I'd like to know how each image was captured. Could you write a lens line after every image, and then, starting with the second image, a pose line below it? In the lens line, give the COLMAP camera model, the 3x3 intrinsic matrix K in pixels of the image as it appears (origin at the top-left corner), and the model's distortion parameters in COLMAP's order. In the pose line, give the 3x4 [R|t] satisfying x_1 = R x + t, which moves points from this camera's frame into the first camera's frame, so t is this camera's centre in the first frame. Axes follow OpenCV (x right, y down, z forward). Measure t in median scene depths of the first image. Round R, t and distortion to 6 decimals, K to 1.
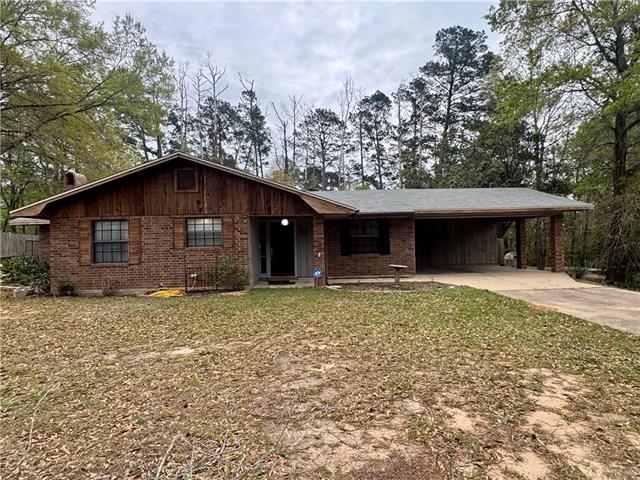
lens RADIAL K [[346.3, 0, 320.2], [0, 346.3, 239.3], [0, 0, 1]] dist [-0.000290, 0.000011]
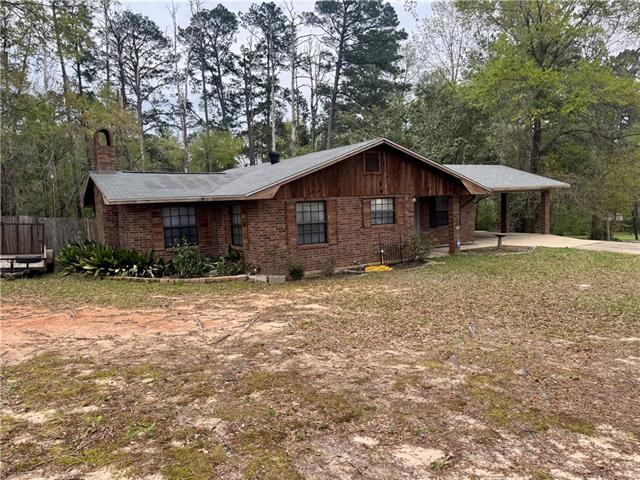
lens RADIAL K [[477.9, 0, 320.1], [0, 477.9, 240.6], [0, 0, 1]] dist [0.048586, -0.053427]
pose [[0.857071, -0.054687, 0.512287, -0.213588], [0.012301, 0.996239, 0.085770, -0.010094], [-0.515051, -0.067210, 0.854521, -0.031373]]
